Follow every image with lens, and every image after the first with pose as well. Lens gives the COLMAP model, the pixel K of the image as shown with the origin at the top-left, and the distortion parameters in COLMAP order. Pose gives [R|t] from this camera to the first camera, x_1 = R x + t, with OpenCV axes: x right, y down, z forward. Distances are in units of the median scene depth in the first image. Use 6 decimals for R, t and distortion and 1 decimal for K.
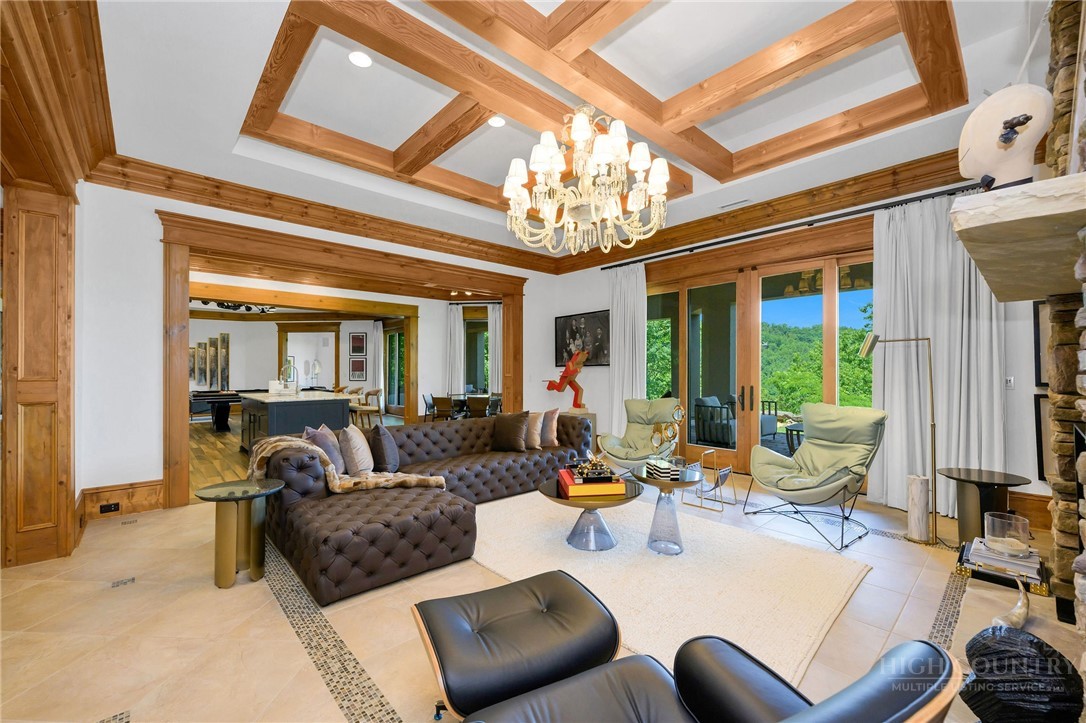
lens RADIAL K [[457.5, 0, 520.8], [0, 457.5, 365.4], [0, 0, 1]] dist [-0.000178, -0.000181]
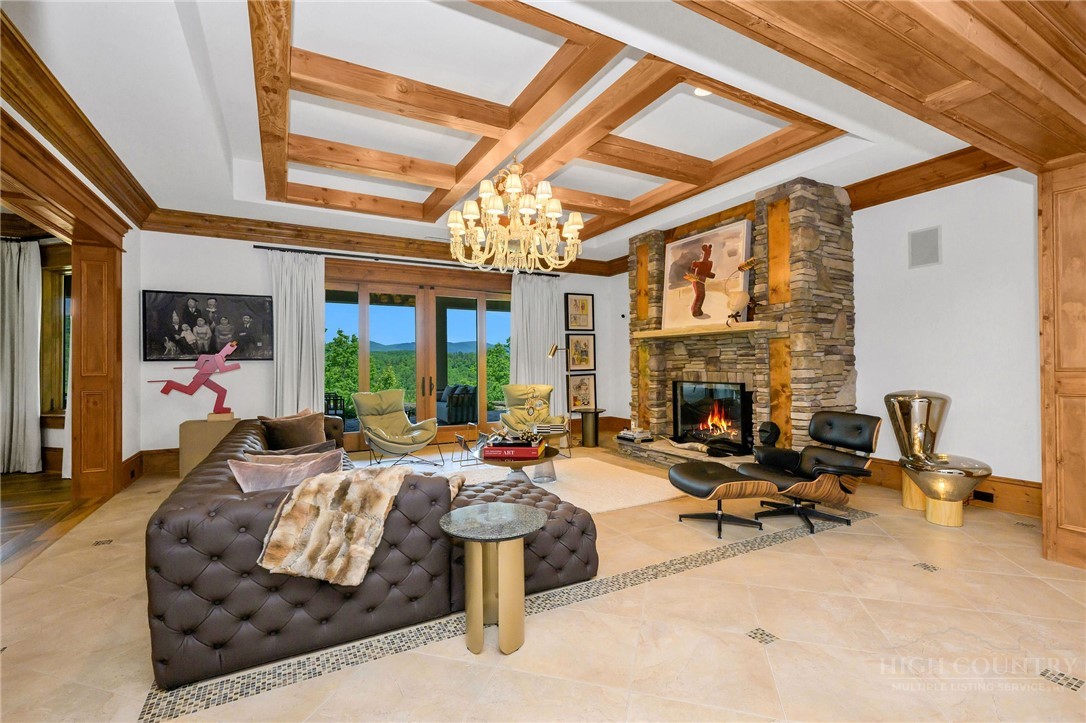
lens RADIAL K [[457.5, 0, 520.8], [0, 457.5, 365.4], [0, 0, 1]] dist [-0.000178, -0.000181]
pose [[0.253197, -0.005071, 0.967401, -0.532692], [-0.005946, 0.999959, 0.006797, 0.001828], [-0.967396, -0.007473, 0.253157, 0.306951]]
